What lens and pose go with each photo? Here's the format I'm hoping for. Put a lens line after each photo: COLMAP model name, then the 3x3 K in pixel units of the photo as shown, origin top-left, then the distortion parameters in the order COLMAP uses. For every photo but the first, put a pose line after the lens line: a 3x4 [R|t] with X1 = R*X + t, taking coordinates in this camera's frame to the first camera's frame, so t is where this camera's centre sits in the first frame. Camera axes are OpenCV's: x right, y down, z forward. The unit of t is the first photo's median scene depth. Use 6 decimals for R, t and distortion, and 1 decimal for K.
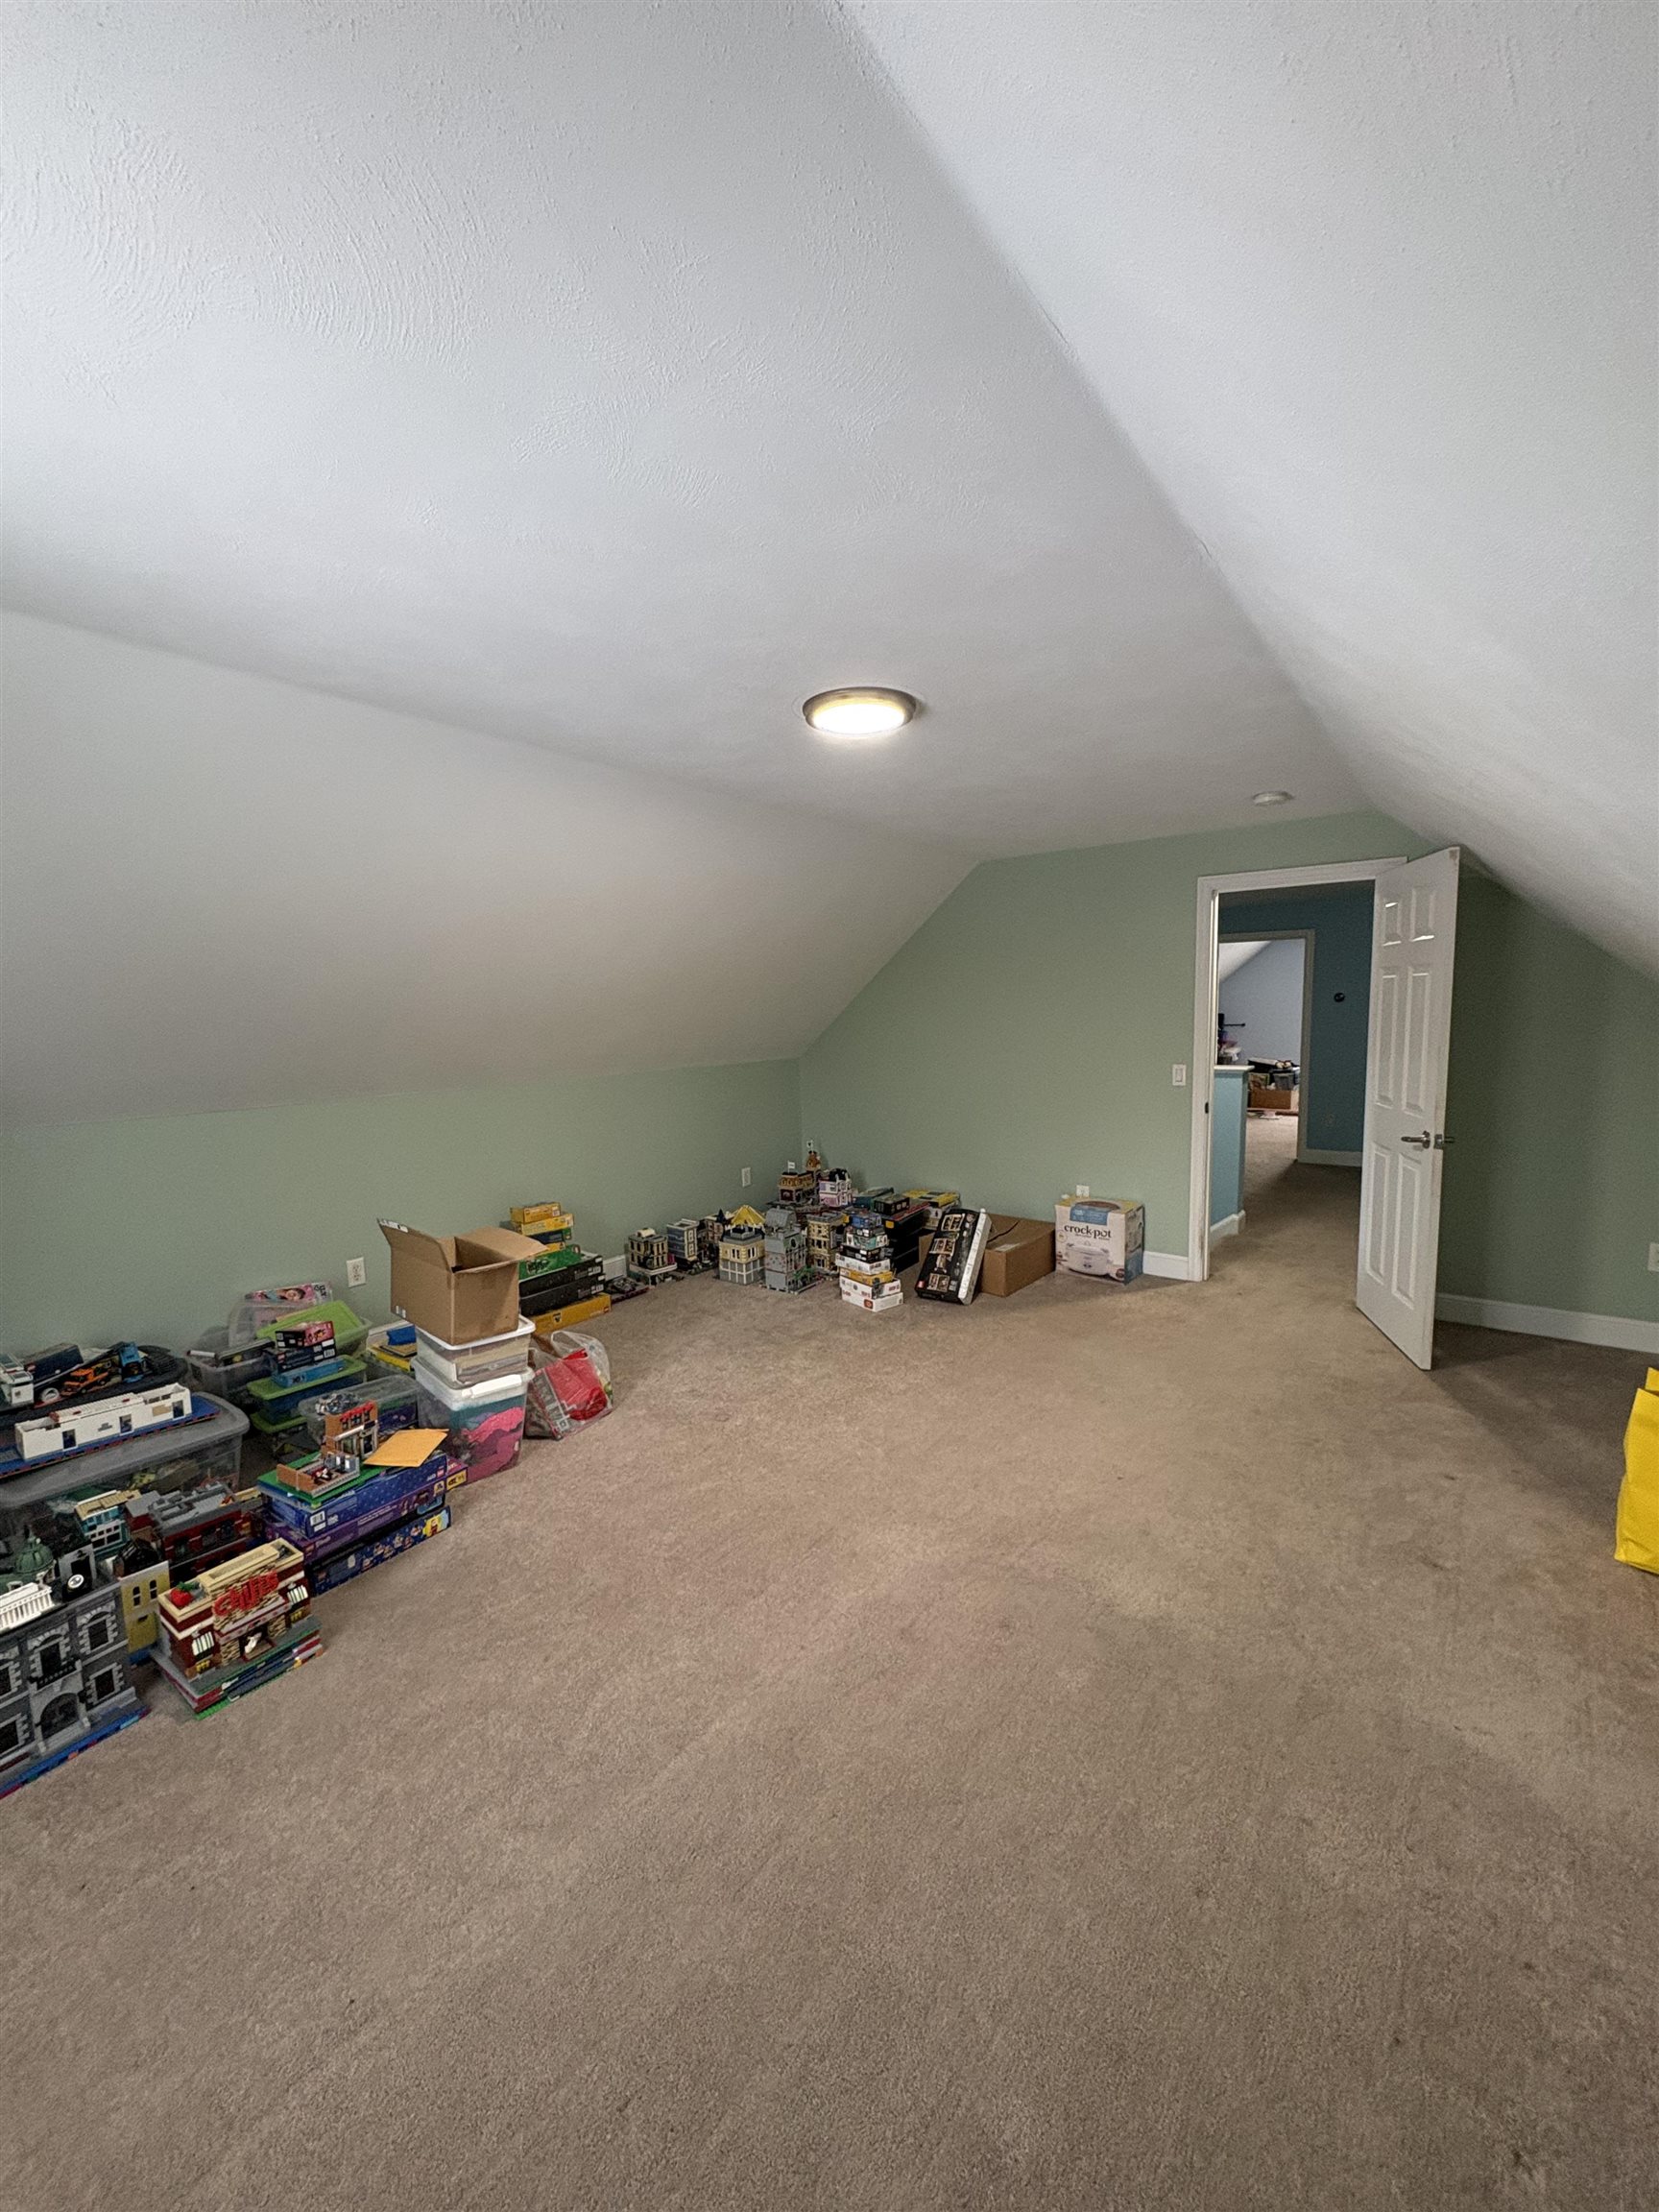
lens RADIAL K [[882.1, 0, 829.5], [0, 882.1, 1106.0], [0, 0, 1]] dist [-0.000110, -0.000195]
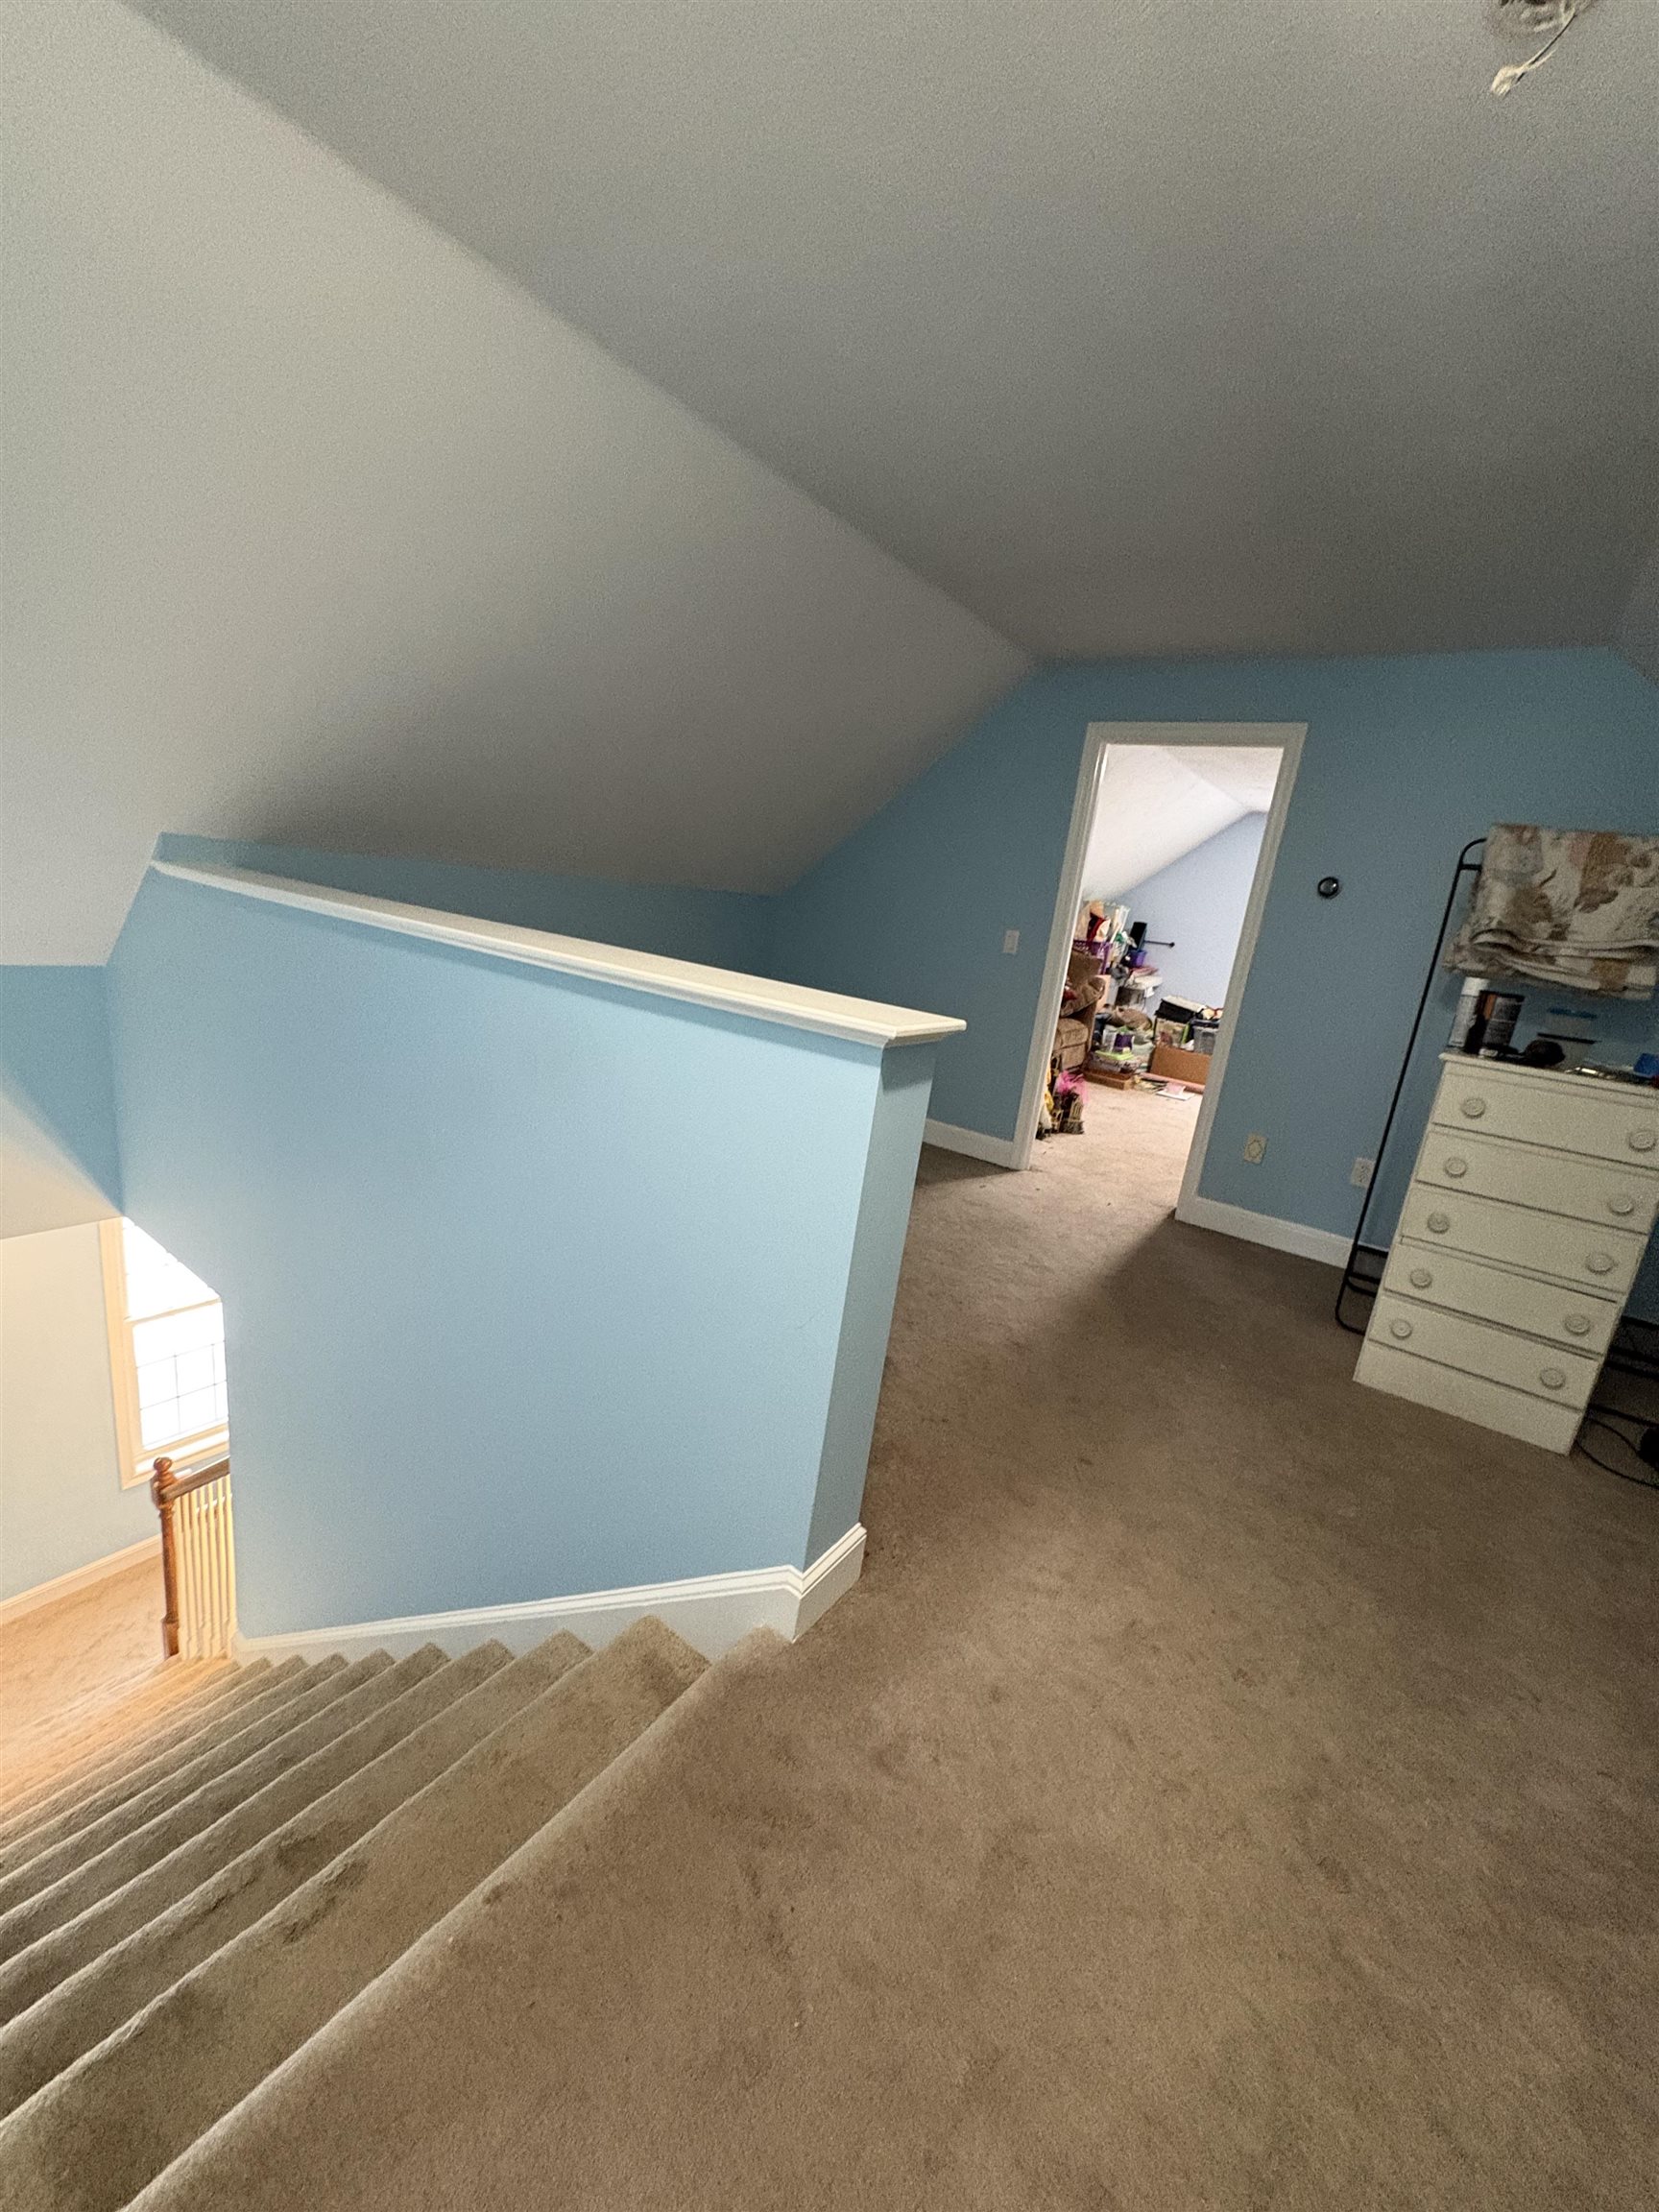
lens RADIAL K [[882.1, 0, 829.5], [0, 882.1, 1106.0], [0, 0, 1]] dist [-0.000110, -0.000195]
pose [[0.989426, 0.135322, 0.052184, 0.233639], [-0.140896, 0.982162, 0.124527, -0.023111], [-0.034402, -0.130563, 0.990843, 0.403642]]
